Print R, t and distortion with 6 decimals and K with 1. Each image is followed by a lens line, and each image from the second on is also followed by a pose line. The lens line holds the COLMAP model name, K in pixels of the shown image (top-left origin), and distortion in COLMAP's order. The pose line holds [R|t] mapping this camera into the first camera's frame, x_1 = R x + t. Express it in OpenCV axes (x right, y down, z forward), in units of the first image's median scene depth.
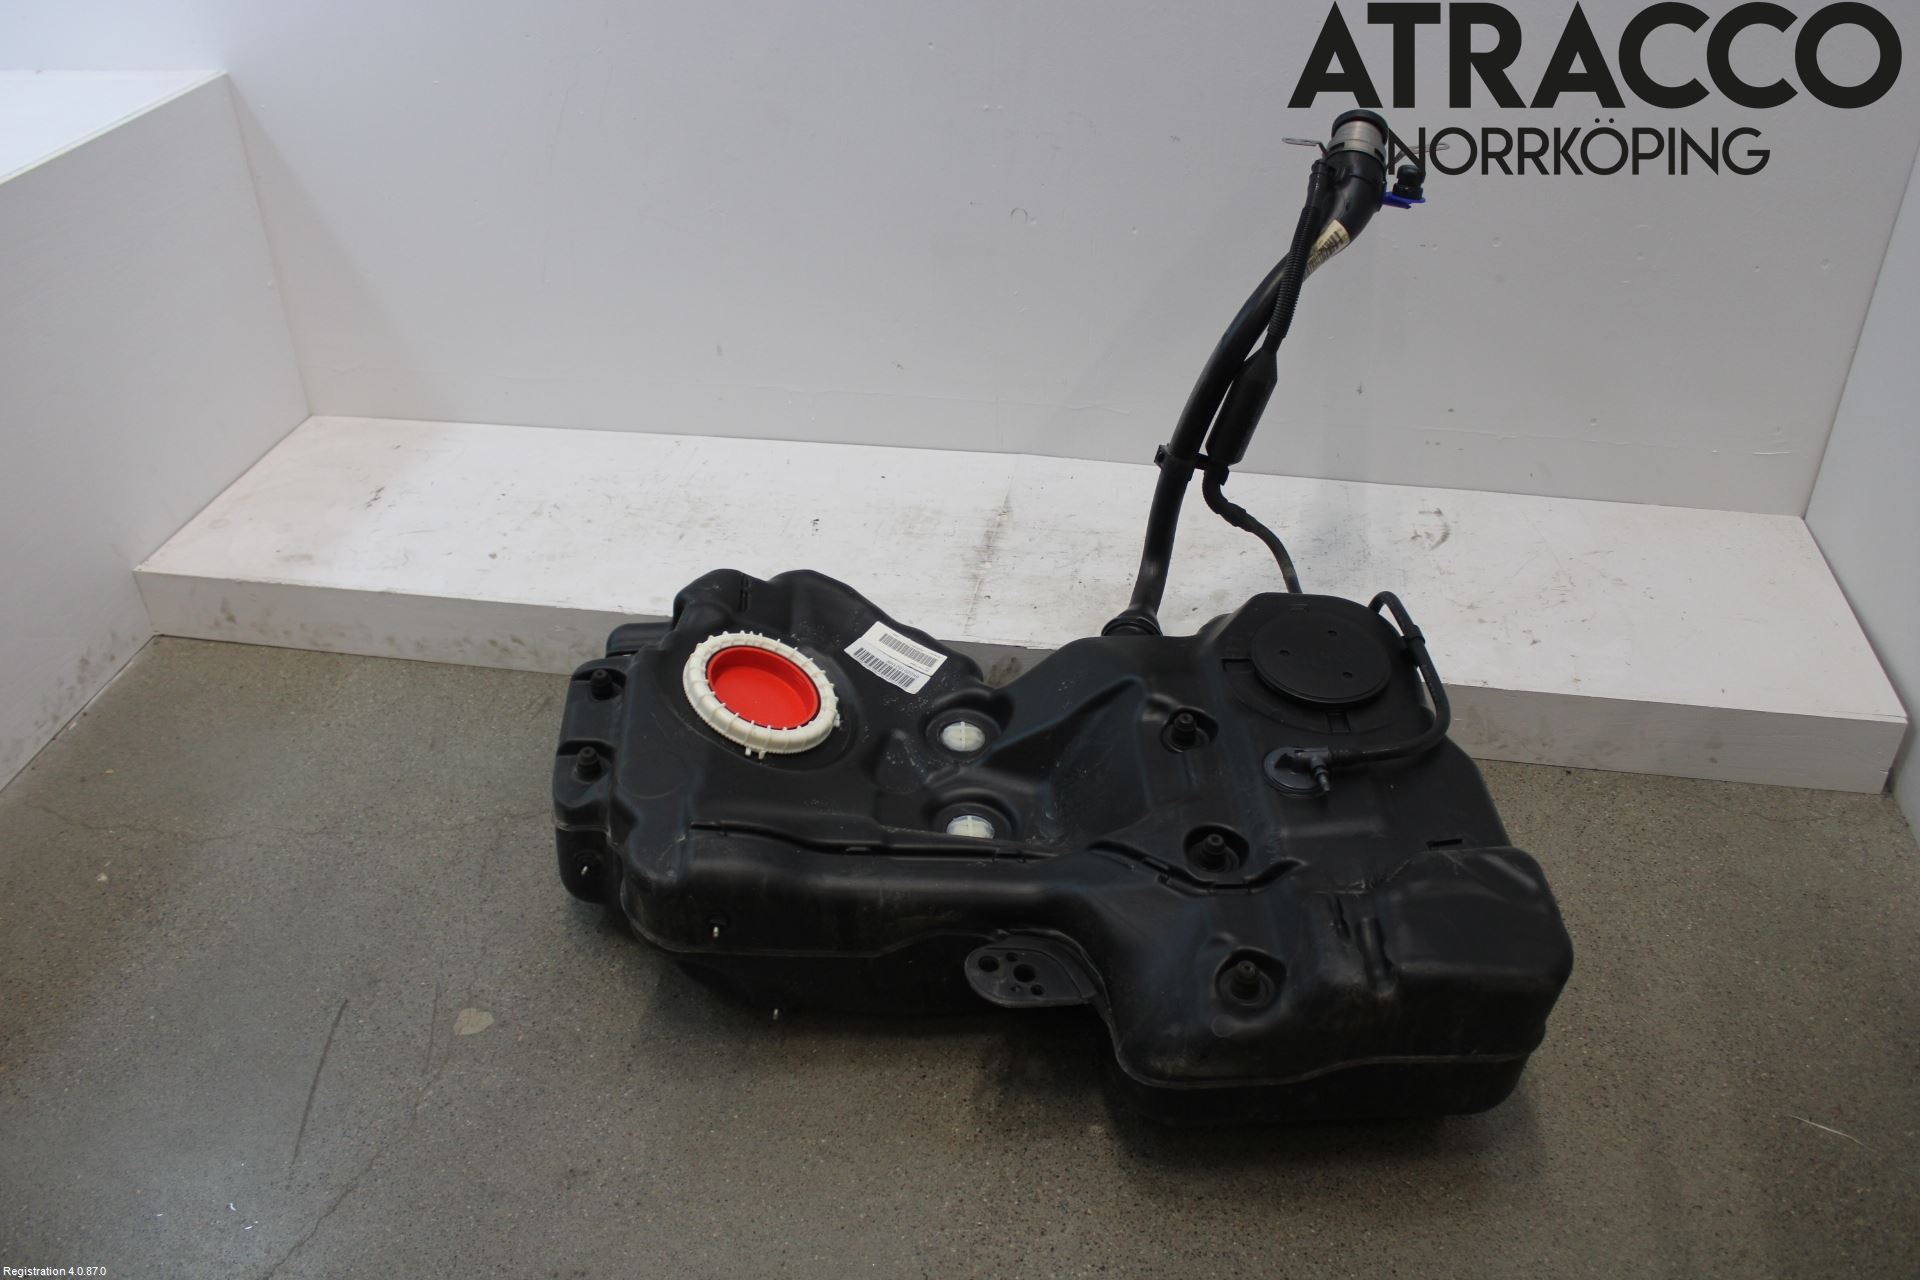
lens RADIAL K [[1711.9, 0, 956.6], [0, 1711.9, 644.5], [0, 0, 1]] dist [-0.117498, 0.119234]
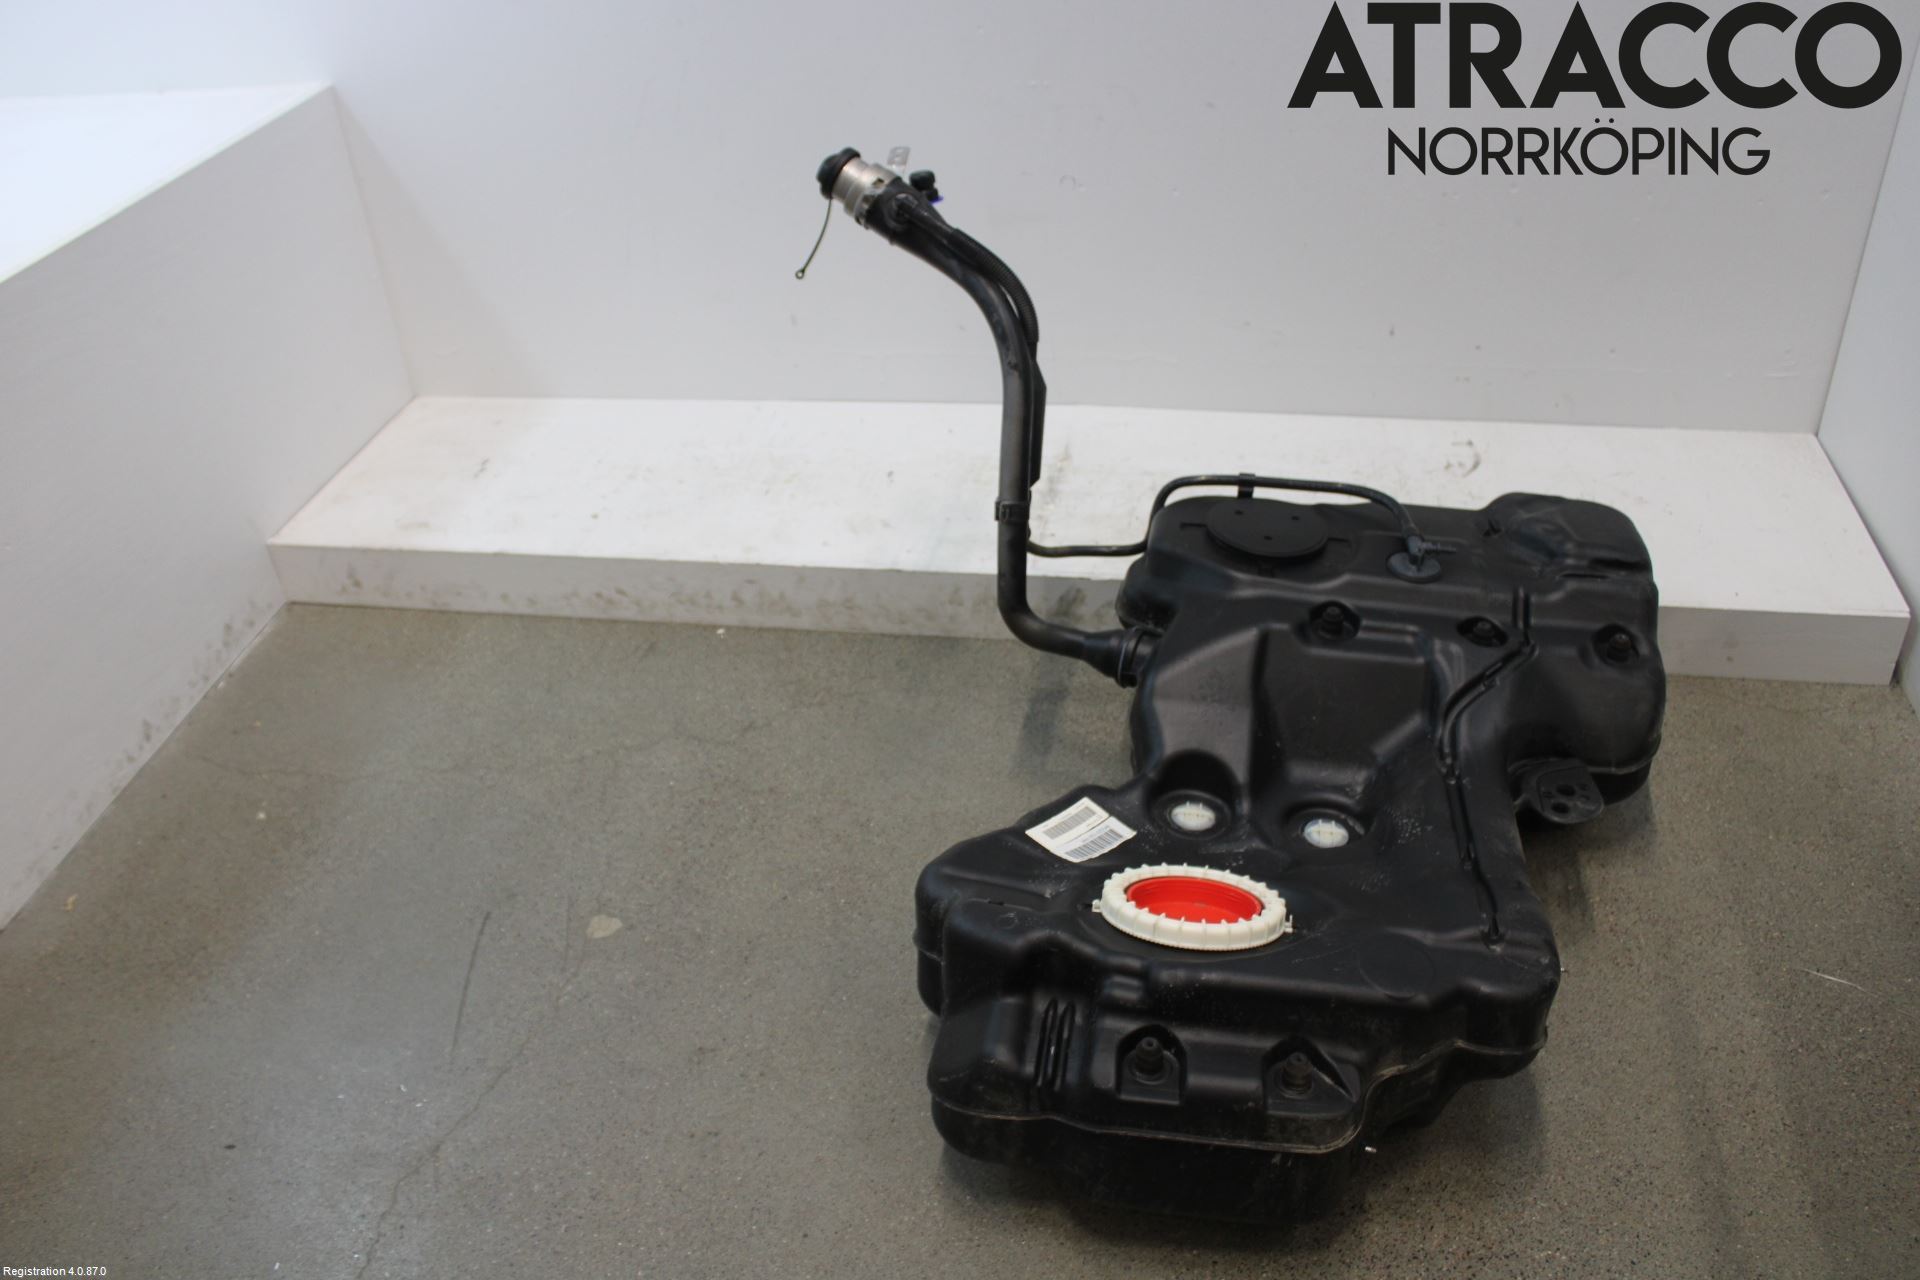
lens RADIAL K [[1711.9, 0, 947.3], [0, 1711.9, 641.5], [0, 0, 1]] dist [-0.117498, 0.119234]
pose [[0.998589, -0.034564, -0.040319, -0.007819], [0.035020, 0.999330, 0.010677, 0.028919], [0.039923, -0.012074, 0.999130, -0.098322]]
